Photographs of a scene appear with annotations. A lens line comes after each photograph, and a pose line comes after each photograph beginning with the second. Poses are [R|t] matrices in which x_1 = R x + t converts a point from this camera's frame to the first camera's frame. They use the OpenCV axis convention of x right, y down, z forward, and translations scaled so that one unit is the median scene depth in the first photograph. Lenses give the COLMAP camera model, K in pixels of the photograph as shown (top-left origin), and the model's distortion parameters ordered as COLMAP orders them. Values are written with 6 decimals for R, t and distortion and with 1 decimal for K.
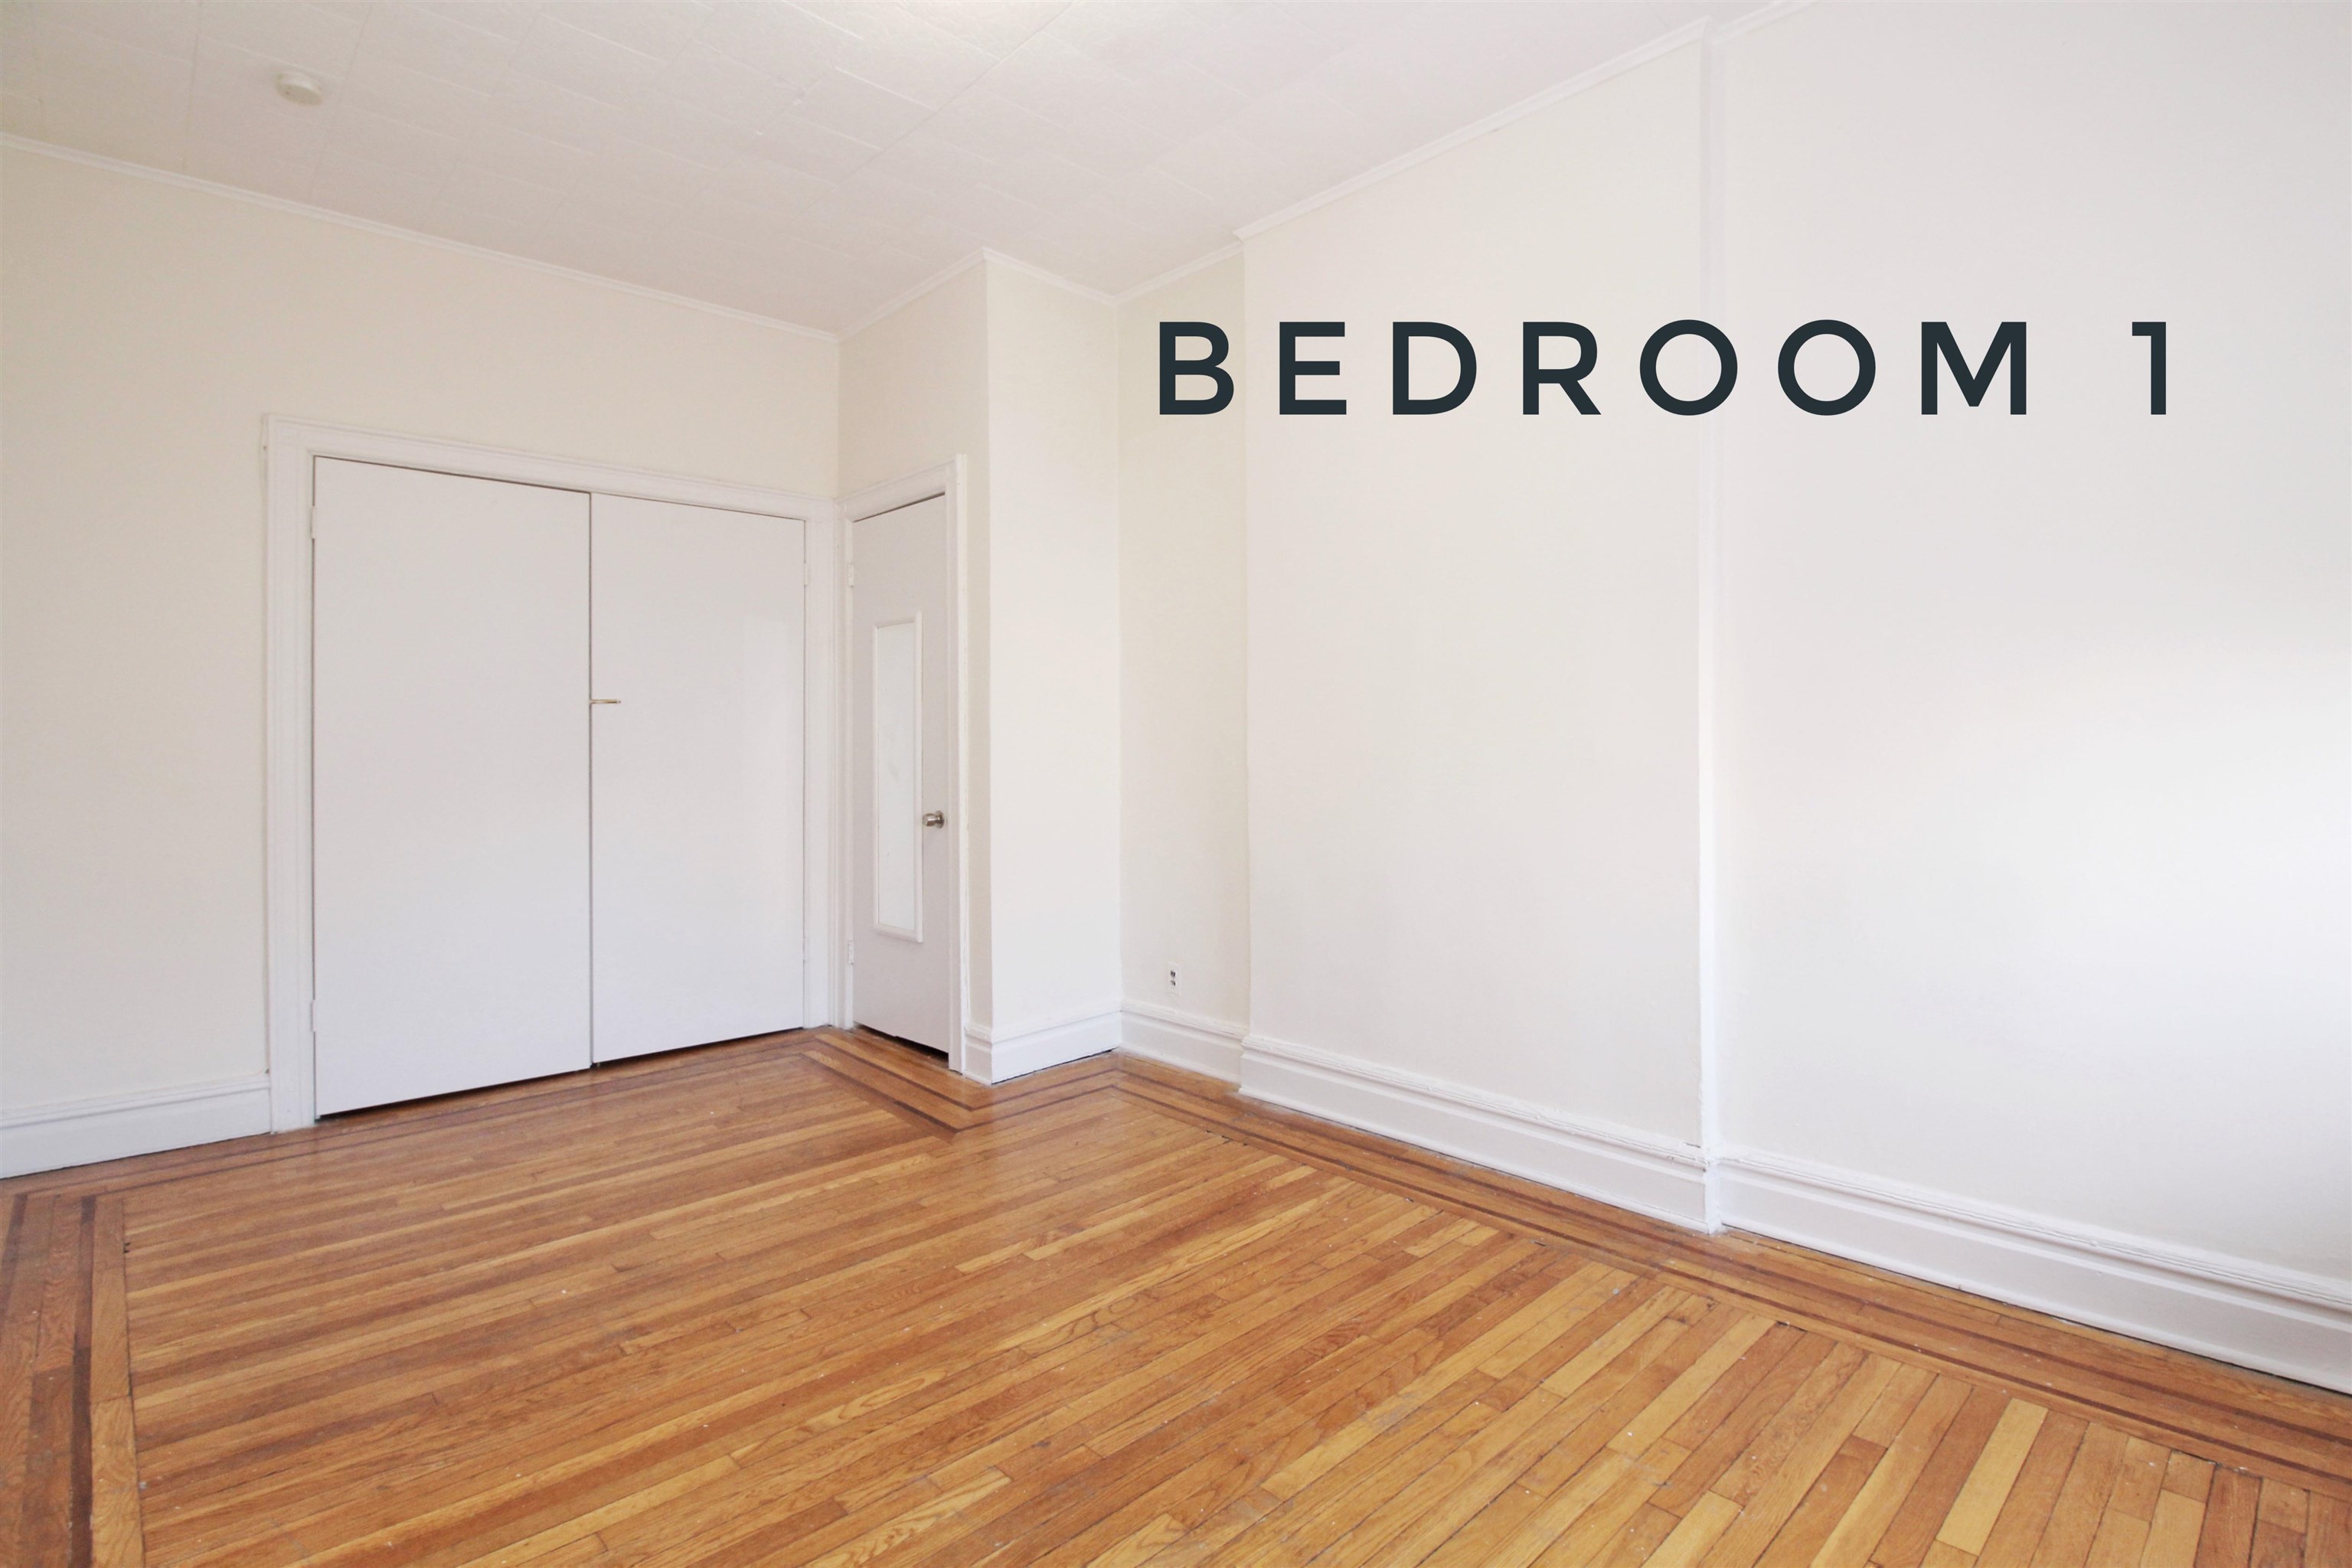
lens RADIAL K [[1095.5, 0, 1177.8], [0, 1095.5, 773.5], [0, 0, 1]] dist [0.001451, -0.011302]
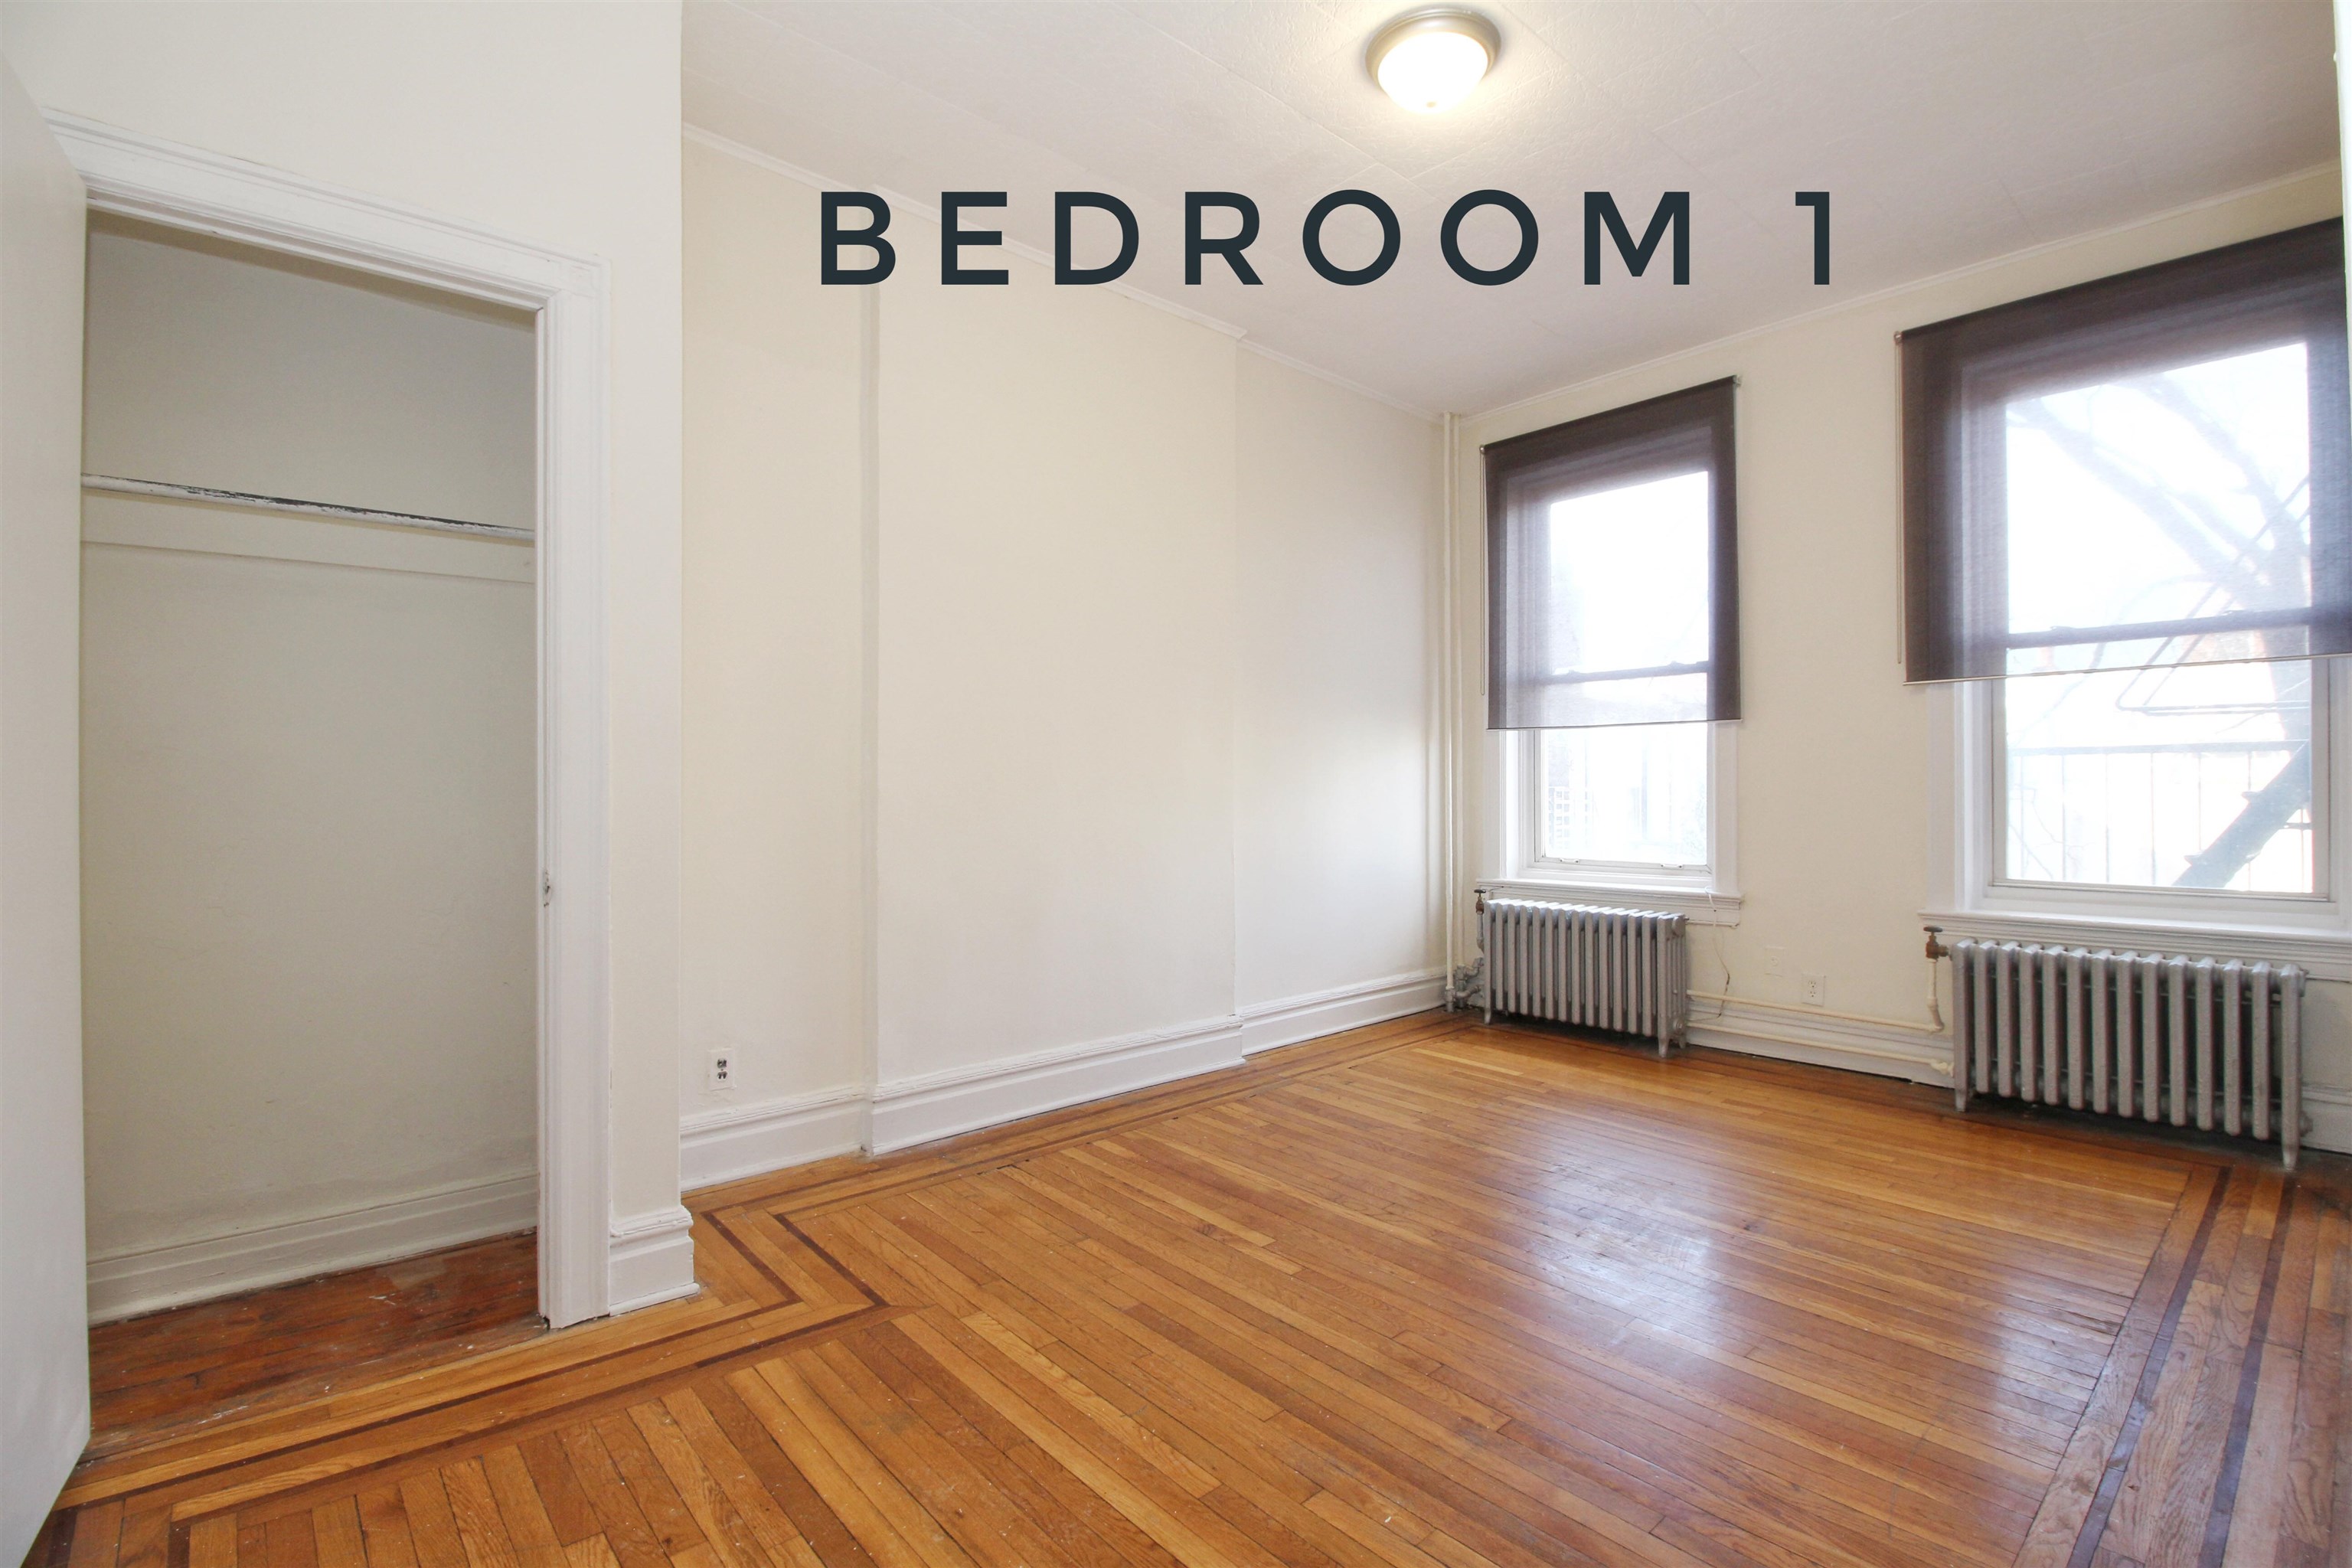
lens RADIAL K [[1095.5, 0, 1177.8], [0, 1095.5, 773.5], [0, 0, 1]] dist [0.001451, -0.011302]
pose [[0.039732, 0.009840, 0.999162, -1.137807], [0.020631, 0.999730, -0.010666, -0.007252], [-0.998997, 0.021037, 0.039518, 0.973006]]
